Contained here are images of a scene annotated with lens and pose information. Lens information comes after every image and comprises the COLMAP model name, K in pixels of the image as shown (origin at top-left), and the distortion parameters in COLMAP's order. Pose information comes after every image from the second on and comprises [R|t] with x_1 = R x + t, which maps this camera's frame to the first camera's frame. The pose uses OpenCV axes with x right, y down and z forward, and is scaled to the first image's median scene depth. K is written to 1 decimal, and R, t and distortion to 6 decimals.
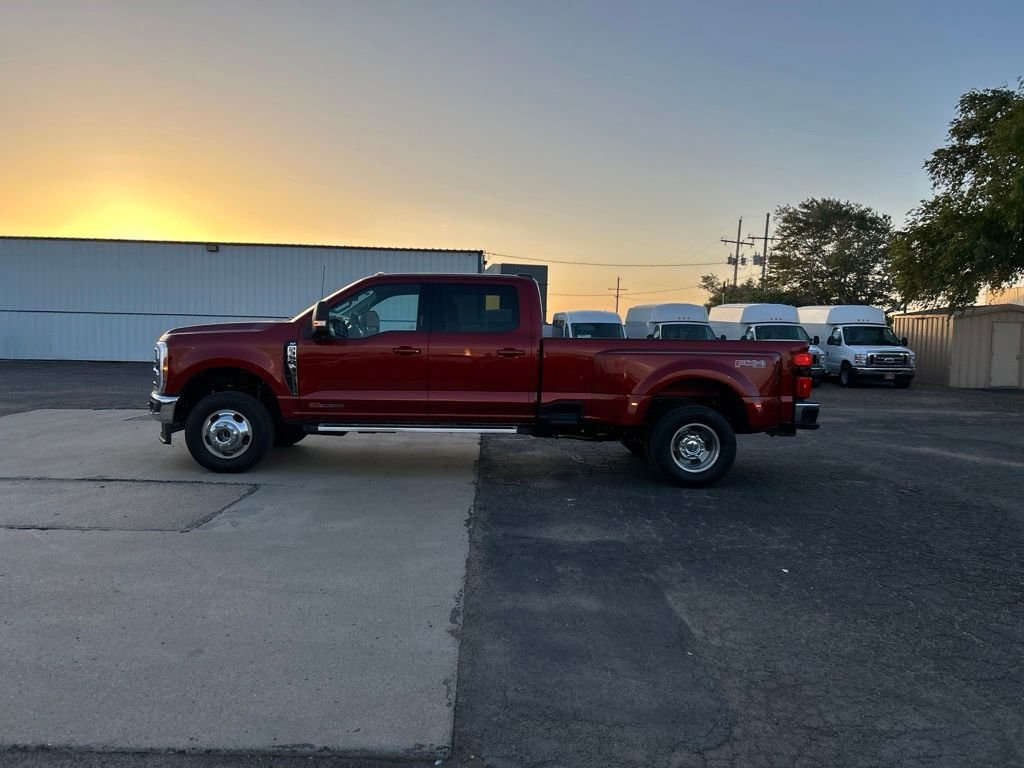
lens RADIAL K [[772.2, 0, 514.0], [0, 772.2, 387.7], [0, 0, 1]] dist [0.048722, -0.051507]
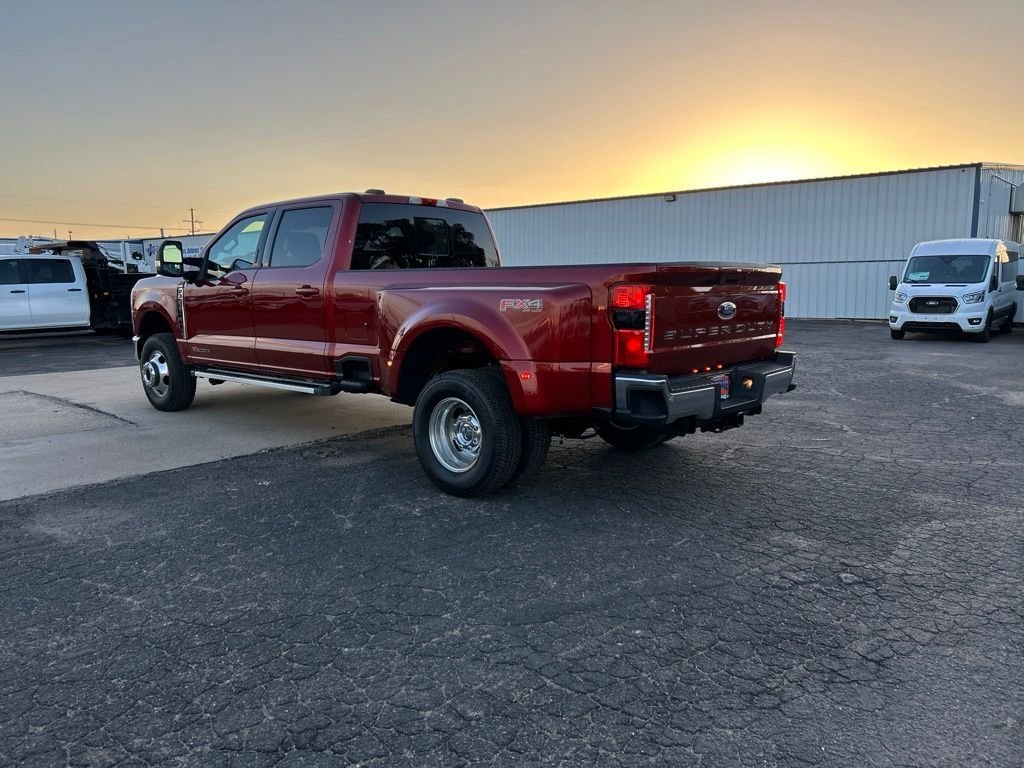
lens RADIAL K [[772.2, 0, 520.2], [0, 772.2, 387.4], [0, 0, 1]] dist [0.048722, -0.051507]
pose [[0.721040, 0.066695, -0.689676, 0.170763], [-0.025550, 0.997239, 0.069726, -0.001920], [0.692423, -0.032654, 0.720753, 0.140068]]
